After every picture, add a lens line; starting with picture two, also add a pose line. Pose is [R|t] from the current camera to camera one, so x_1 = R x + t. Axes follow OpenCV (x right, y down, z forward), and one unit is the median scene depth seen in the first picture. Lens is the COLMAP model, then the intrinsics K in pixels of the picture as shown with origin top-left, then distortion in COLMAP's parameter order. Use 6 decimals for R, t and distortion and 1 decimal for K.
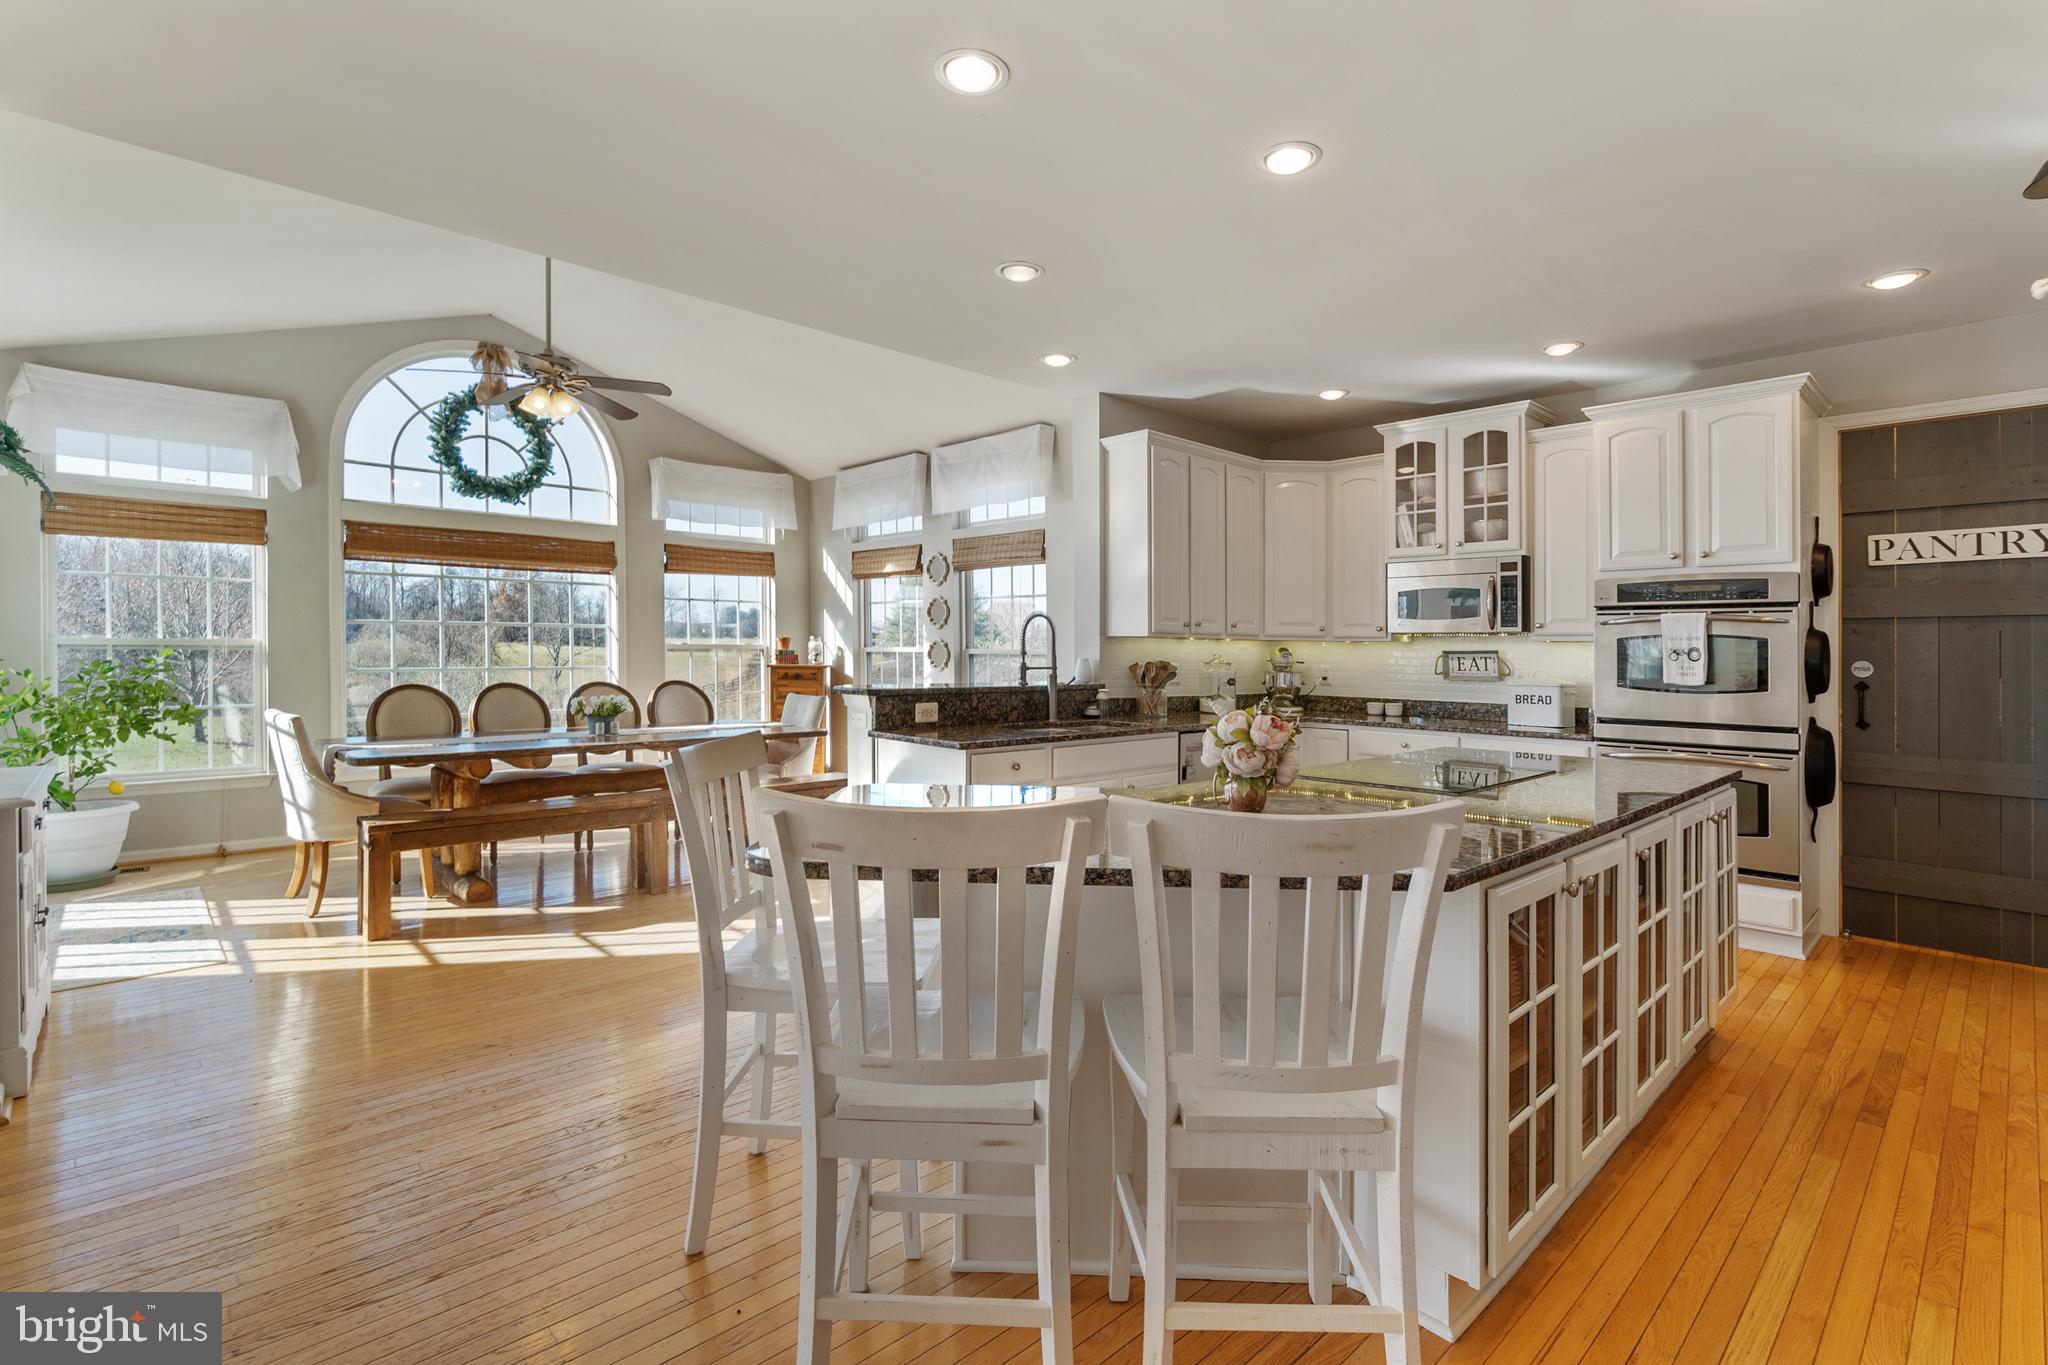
lens RADIAL K [[974.1, 0, 1021.1], [0, 974.1, 667.8], [0, 0, 1]] dist [0.000643, 0.000079]
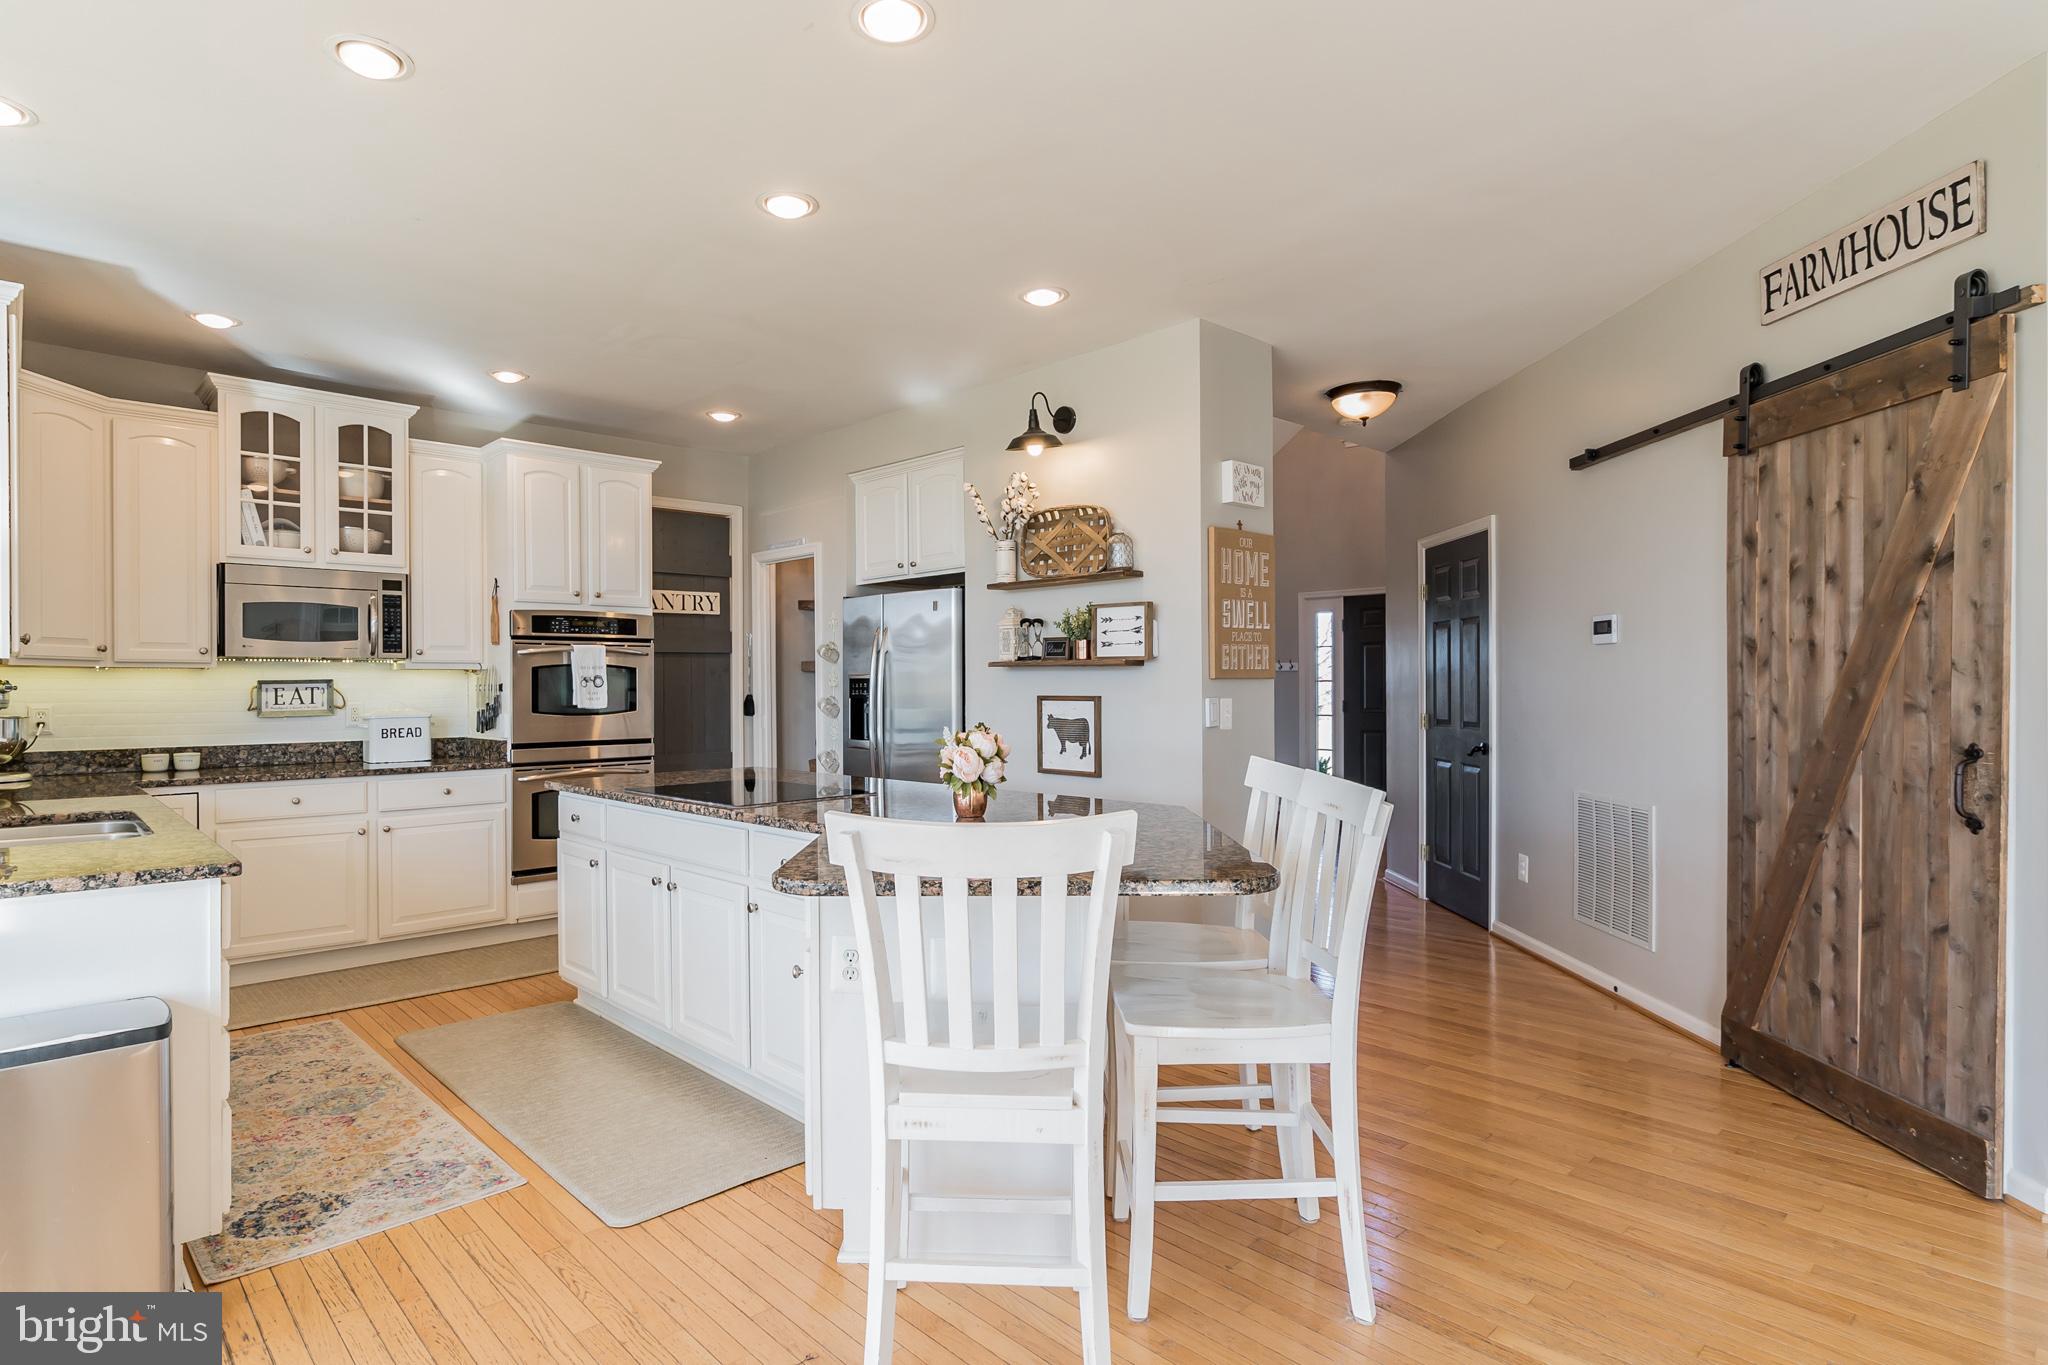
lens RADIAL K [[1024.5, 0, 1024.0], [0, 1024.5, 682.5], [0, 0, 1]] dist [-0.001053, -0.000243]
pose [[-0.014527, -0.010589, 0.999838, -0.439010], [0.022625, 0.999684, 0.010917, -0.011589], [-0.999638, 0.022780, -0.014282, 0.428922]]
